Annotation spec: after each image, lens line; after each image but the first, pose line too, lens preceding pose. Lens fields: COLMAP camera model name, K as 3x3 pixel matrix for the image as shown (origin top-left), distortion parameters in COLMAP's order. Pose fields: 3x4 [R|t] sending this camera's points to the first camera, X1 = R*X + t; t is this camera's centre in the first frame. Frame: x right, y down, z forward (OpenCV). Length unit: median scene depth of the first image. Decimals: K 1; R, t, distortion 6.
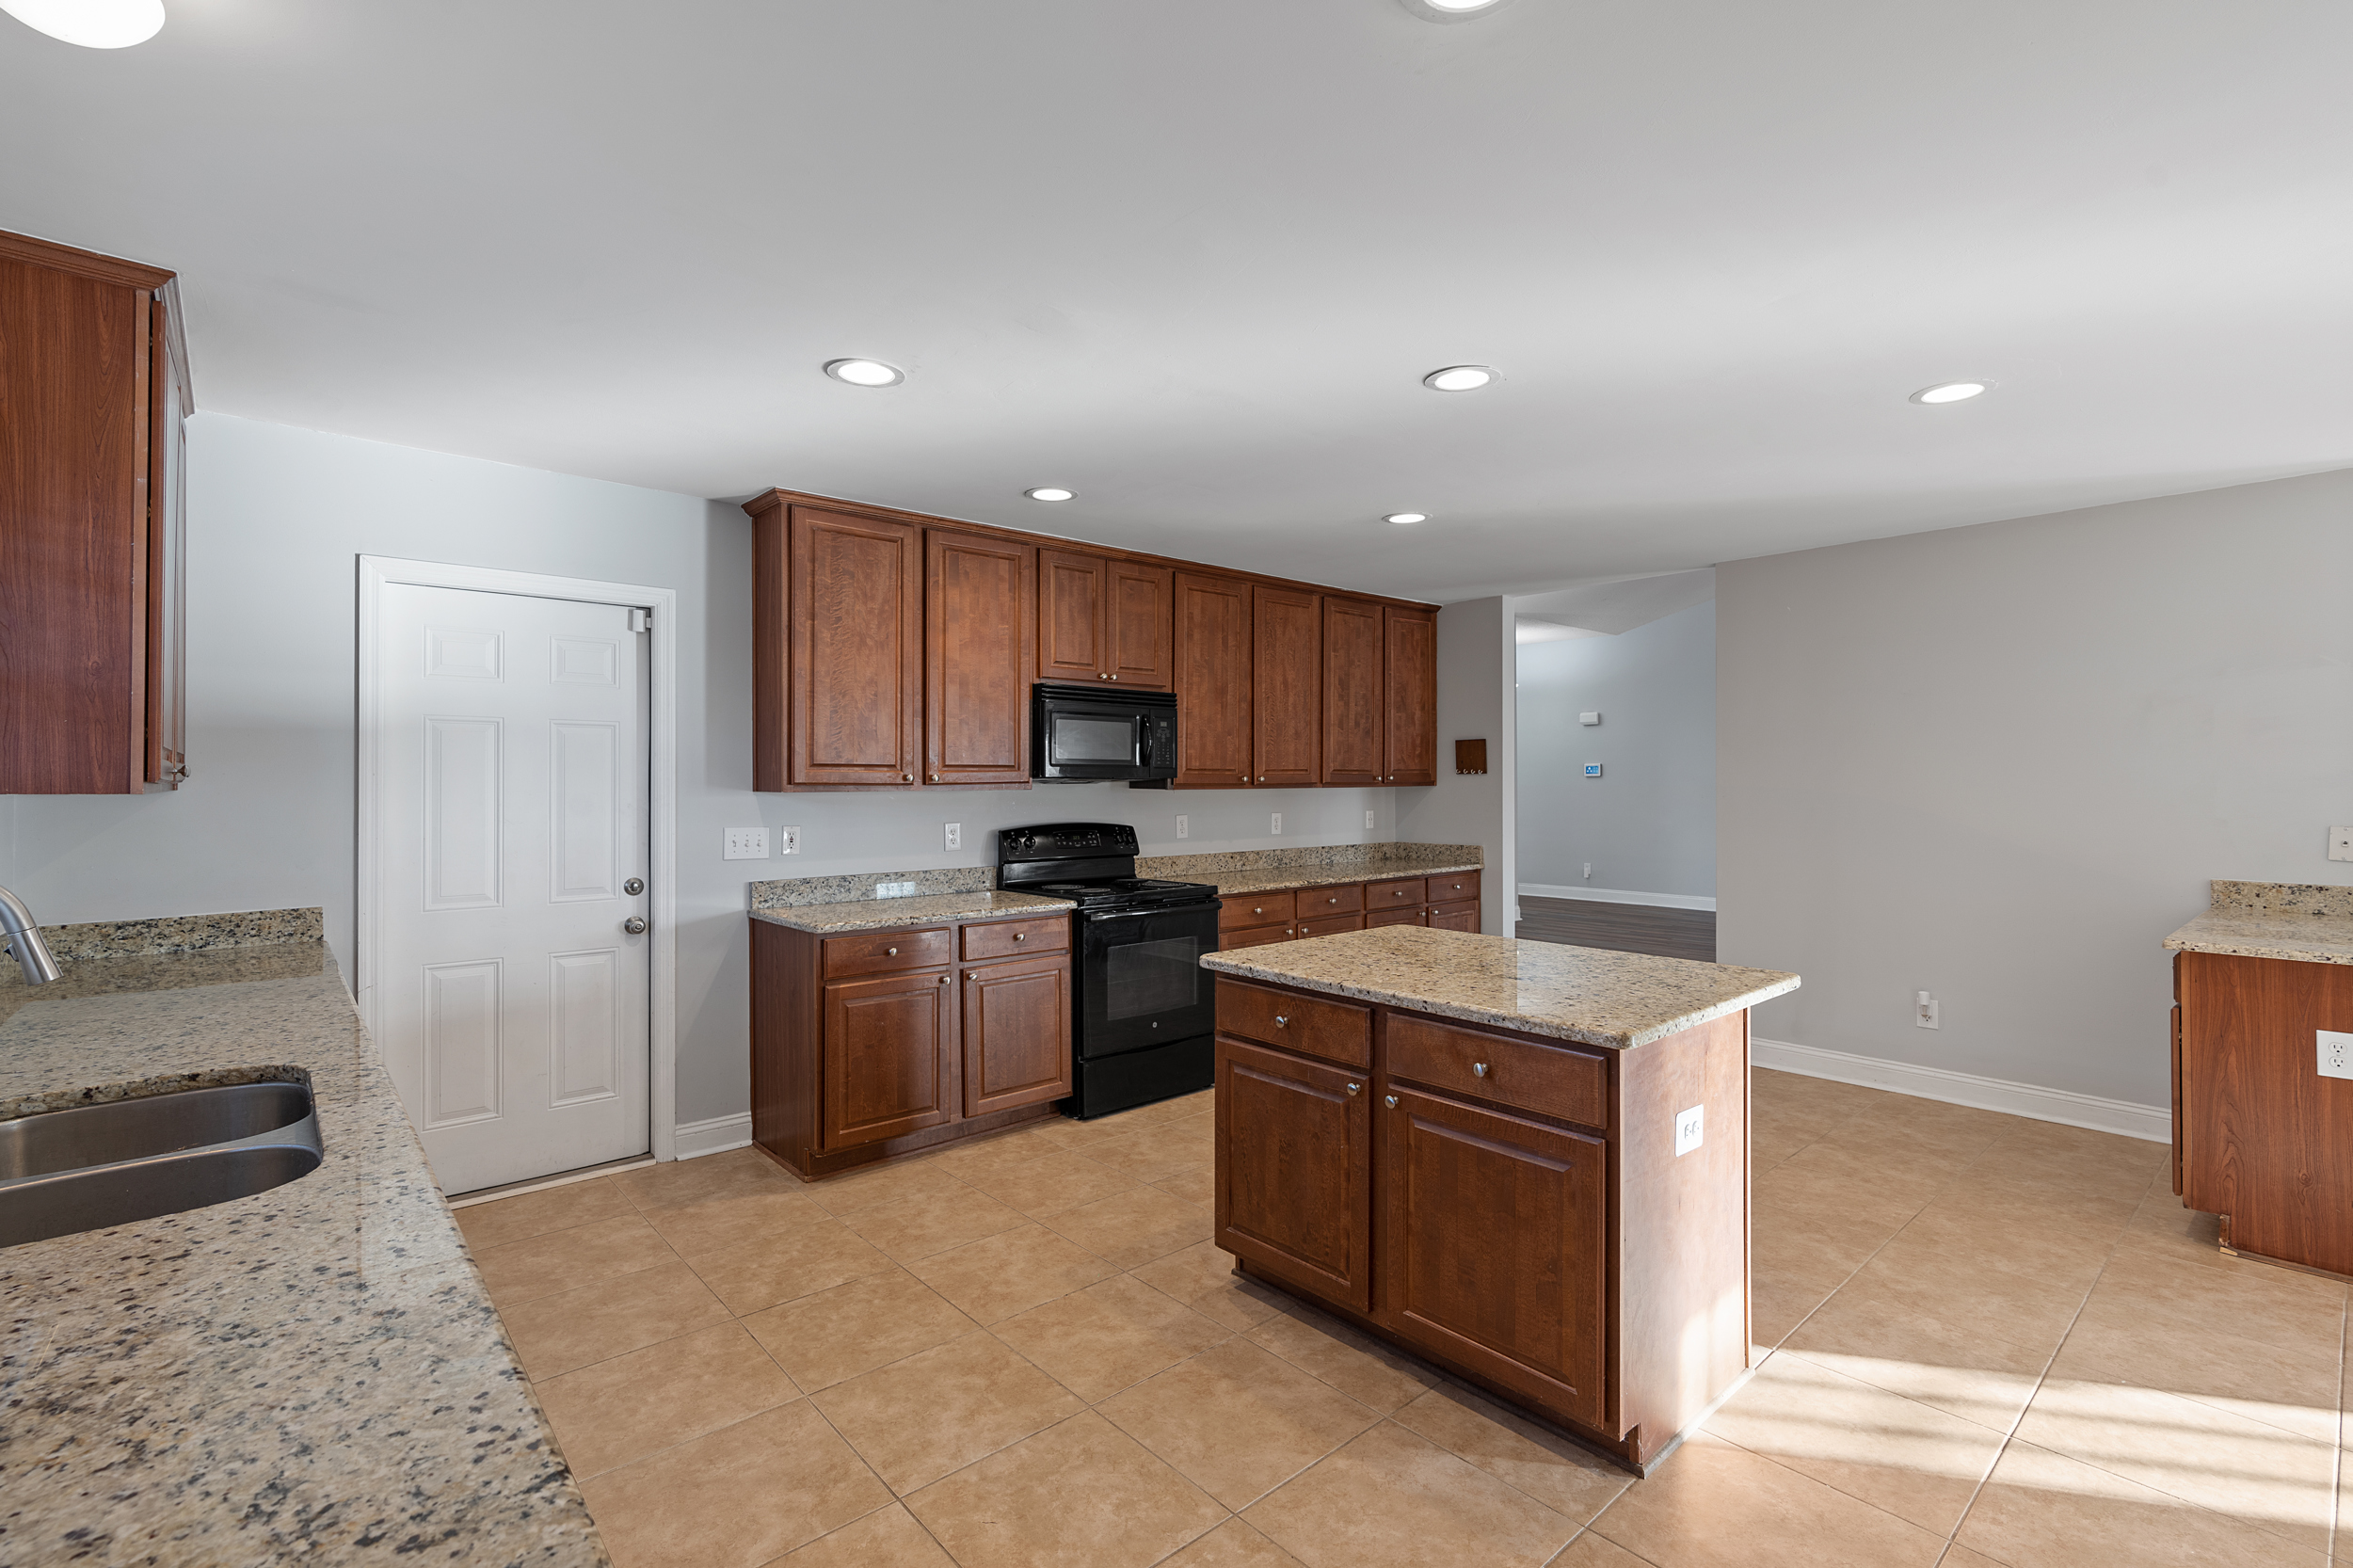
lens RADIAL K [[1071.4, 0, 1184.7], [0, 1071.4, 784.2], [0, 0, 1]] dist [-0.003753, -0.000711]
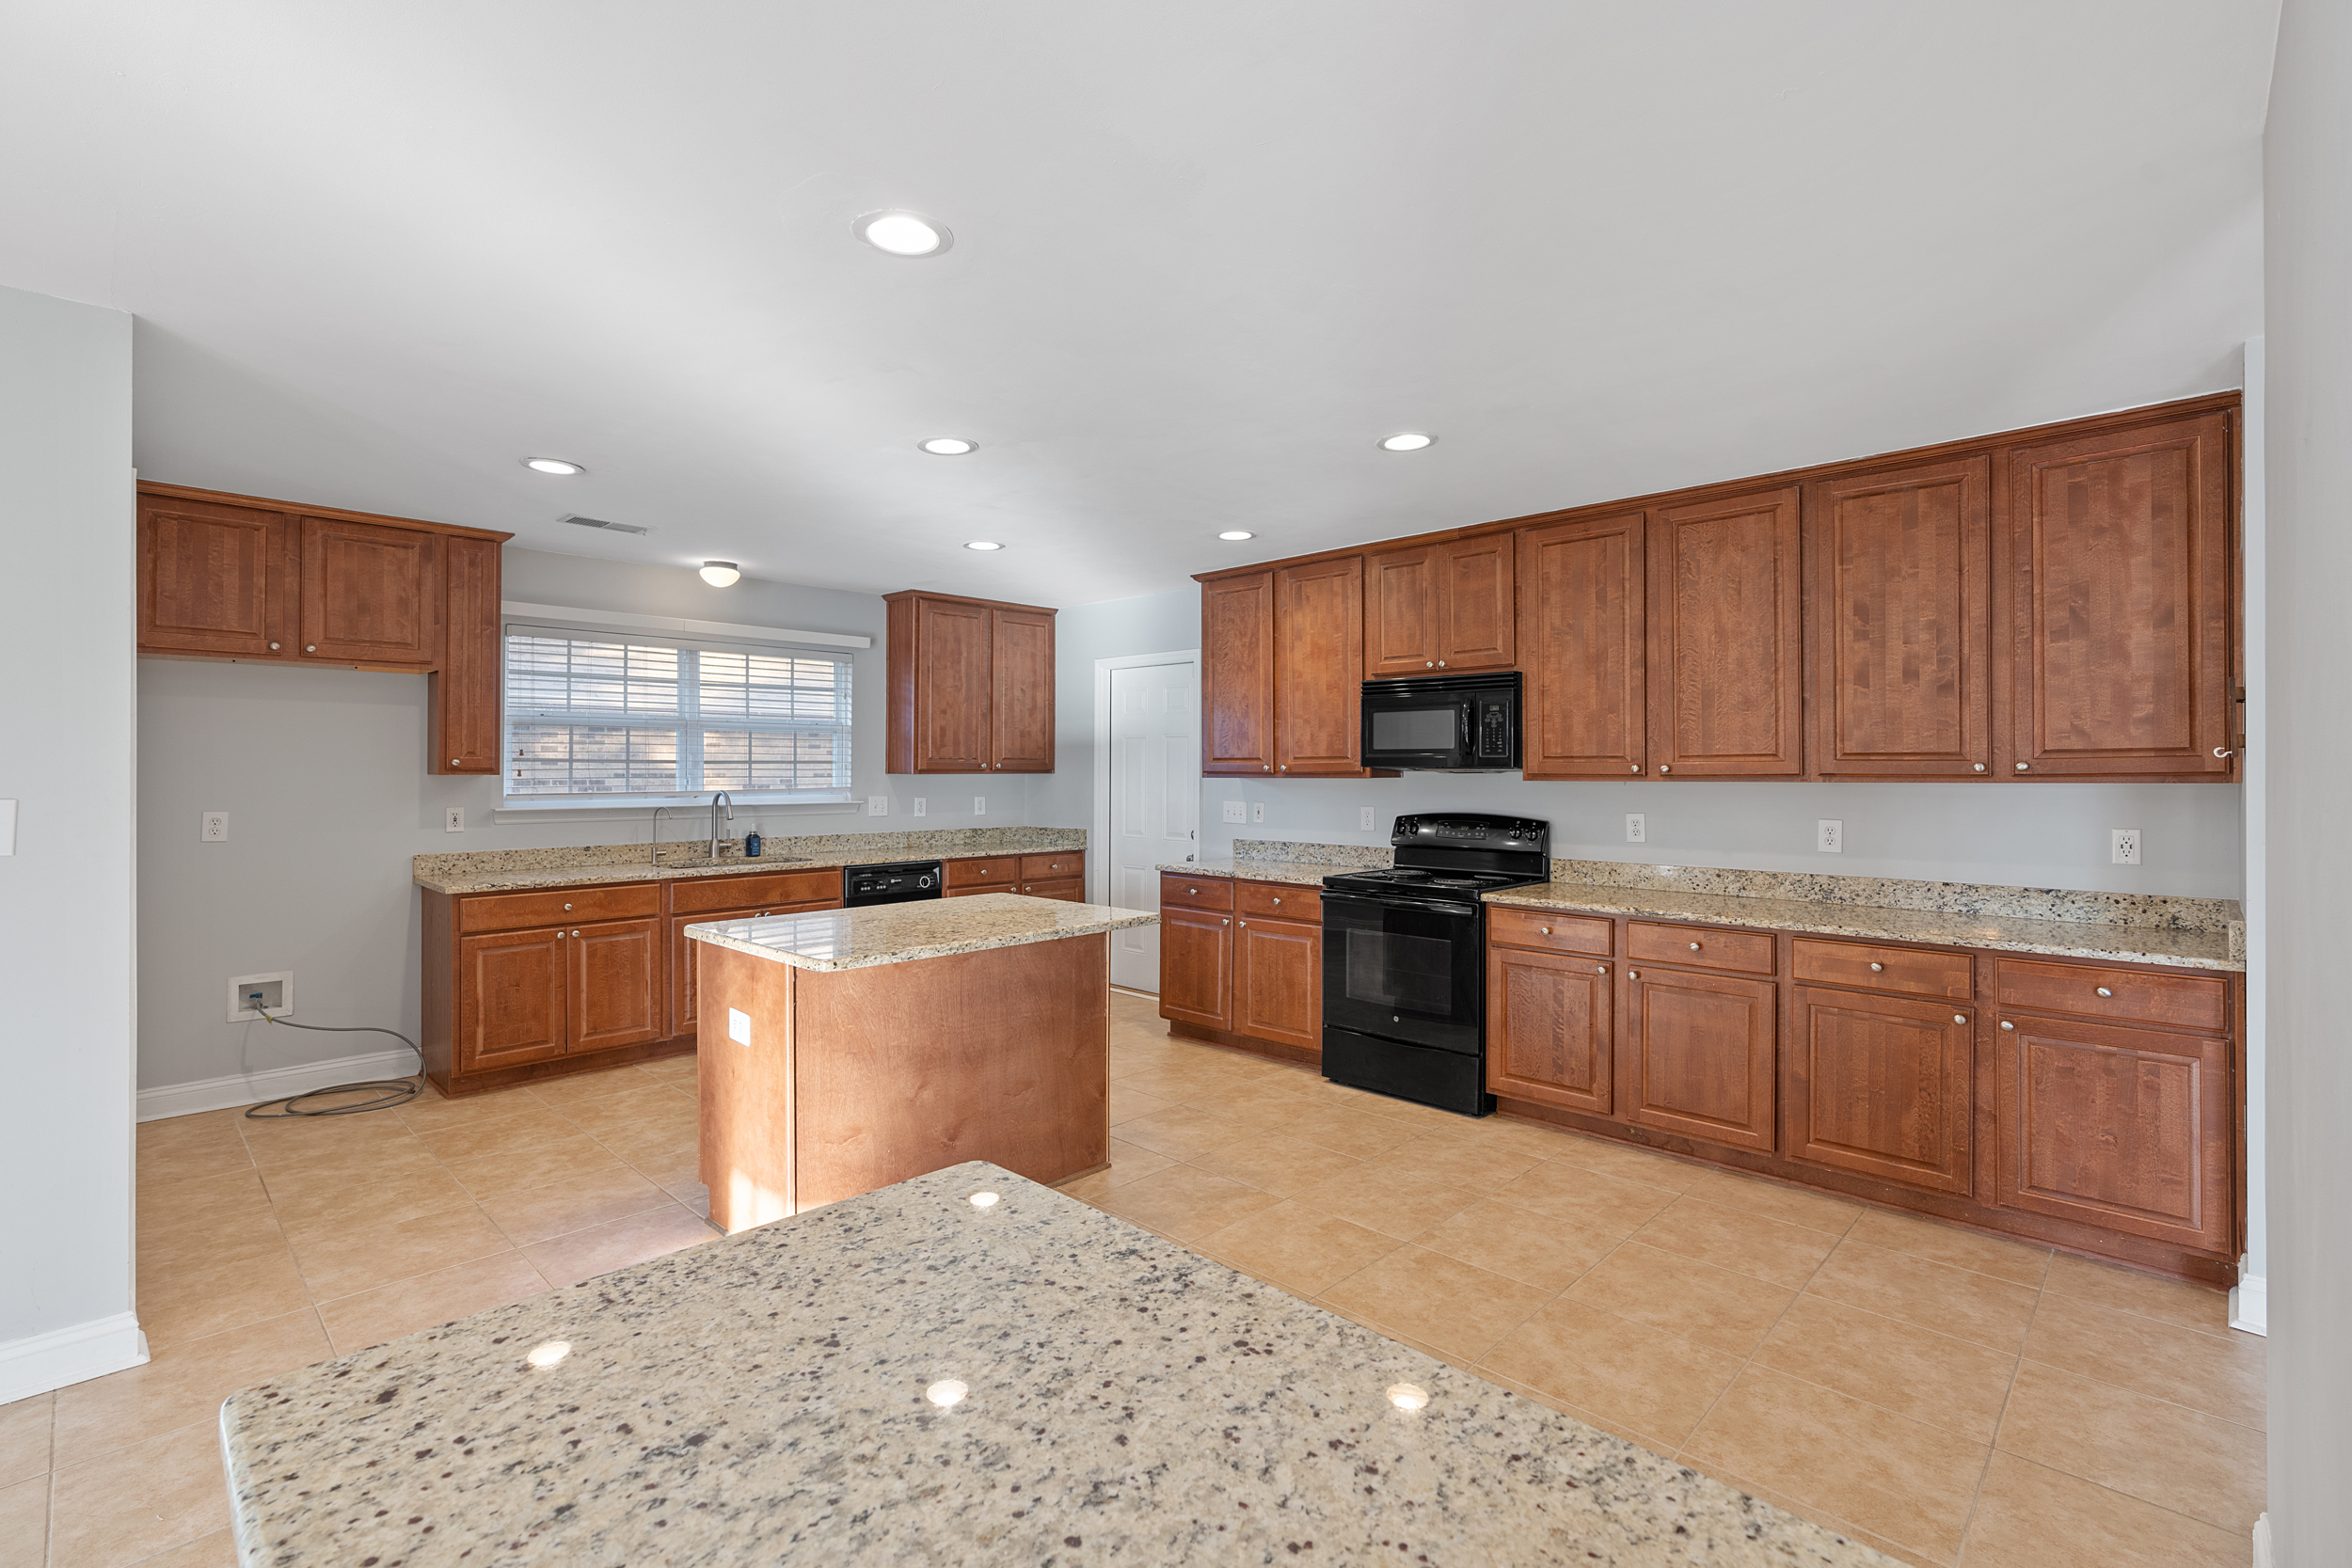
lens RADIAL K [[1070.8, 0, 1165.8], [0, 1070.8, 772.0], [0, 0, 1]] dist [-0.003753, -0.000711]
pose [[0.063797, 0.005334, -0.997949, 0.941580], [-0.001698, 0.999985, 0.005237, -0.006789], [0.997961, 0.001361, 0.063805, 0.728712]]
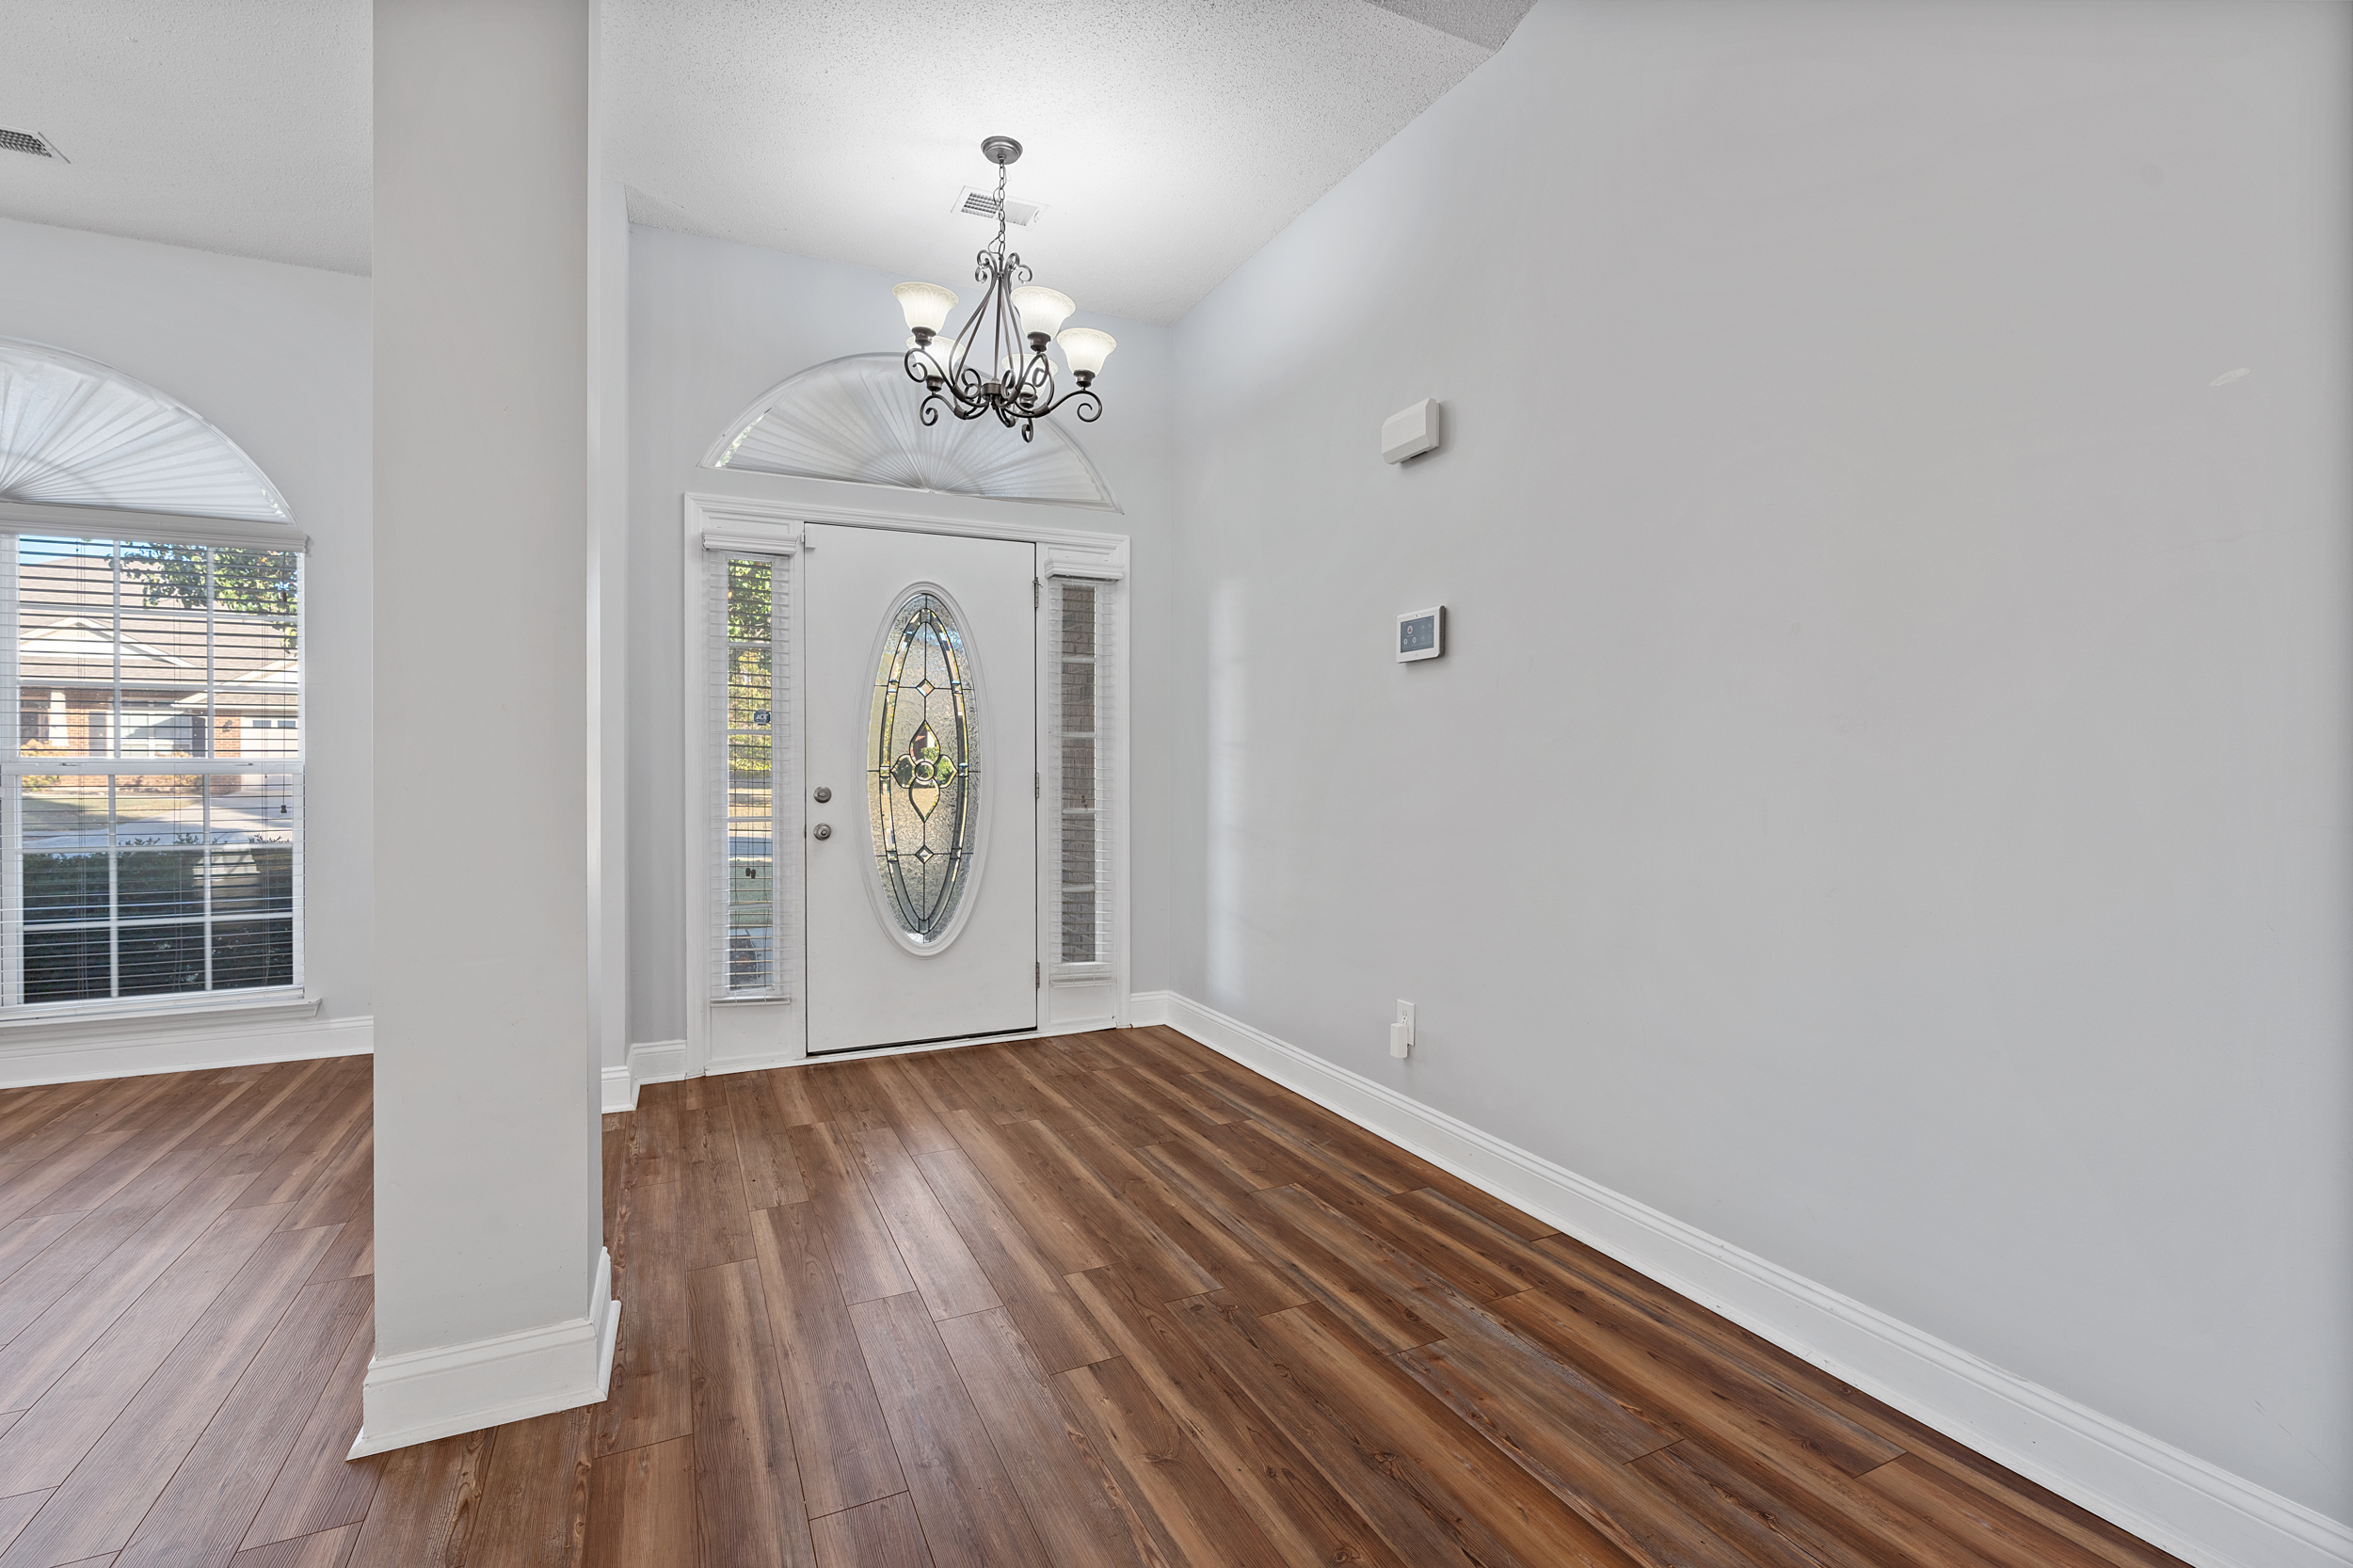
lens RADIAL K [[1071.4, 0, 1170.6], [0, 1071.4, 778.0], [0, 0, 1]] dist [-0.003753, -0.000711]
pose [[0.961389, 0.009628, -0.275025, 1.048600], [-0.006908, 0.999917, 0.010858, 0.047927], [0.275106, -0.008539, 0.961376, 1.970663]]
